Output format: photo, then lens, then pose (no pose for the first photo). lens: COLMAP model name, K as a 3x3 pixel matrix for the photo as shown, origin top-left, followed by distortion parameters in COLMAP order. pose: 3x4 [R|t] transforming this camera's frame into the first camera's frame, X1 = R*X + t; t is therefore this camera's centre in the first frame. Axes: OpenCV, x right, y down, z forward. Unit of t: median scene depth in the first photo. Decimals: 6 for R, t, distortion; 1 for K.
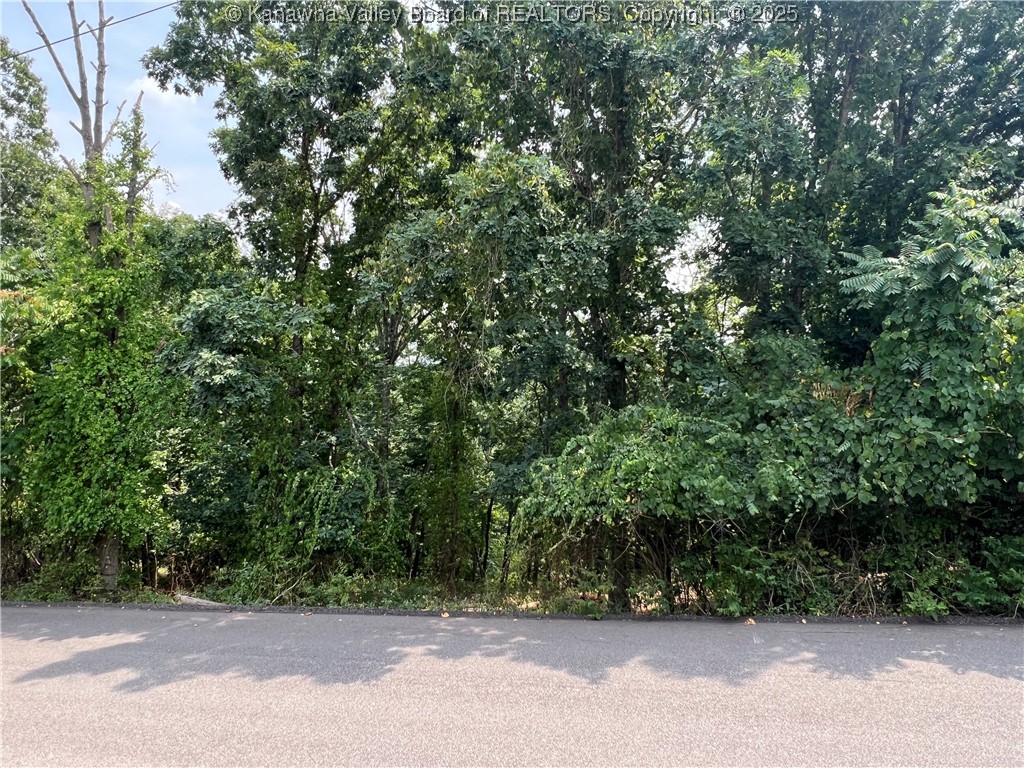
lens RADIAL K [[658.8, 0, 514.1], [0, 658.8, 384.8], [0, 0, 1]] dist [0.005336, -0.000894]
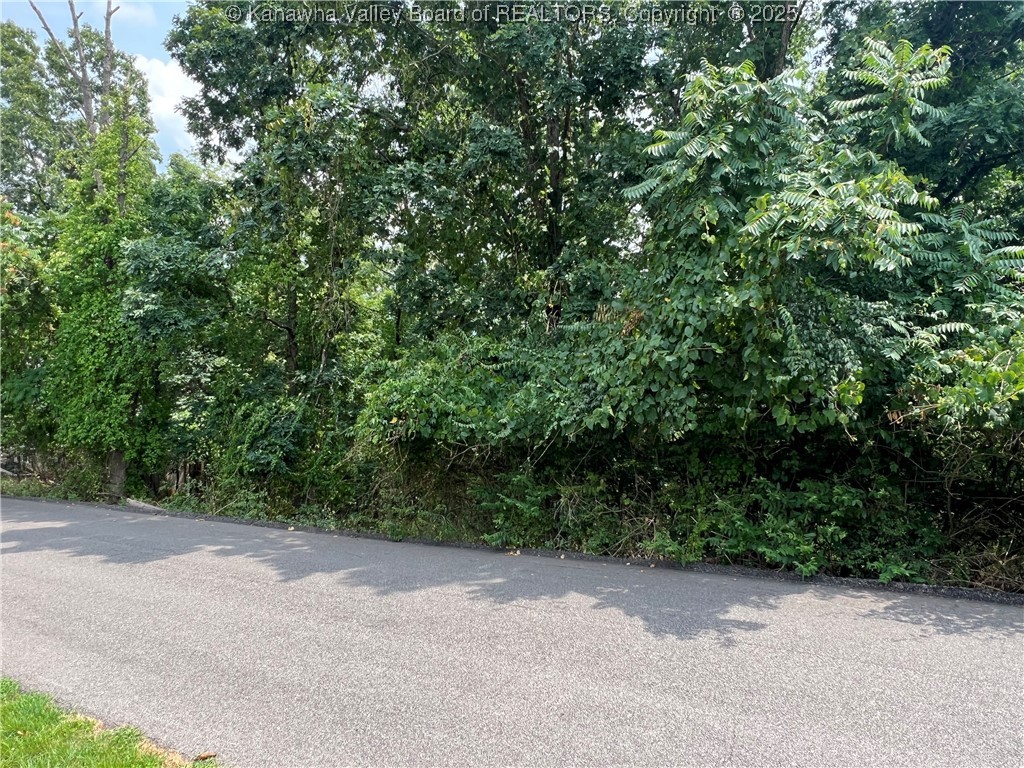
lens RADIAL K [[658.8, 0, 511.3], [0, 658.8, 381.7], [0, 0, 1]] dist [0.005336, -0.000894]
pose [[0.960761, 0.021204, -0.276566, 0.433469], [-0.009731, 0.999037, 0.042793, 0.048413], [0.277207, -0.038423, 0.960042, 0.061022]]
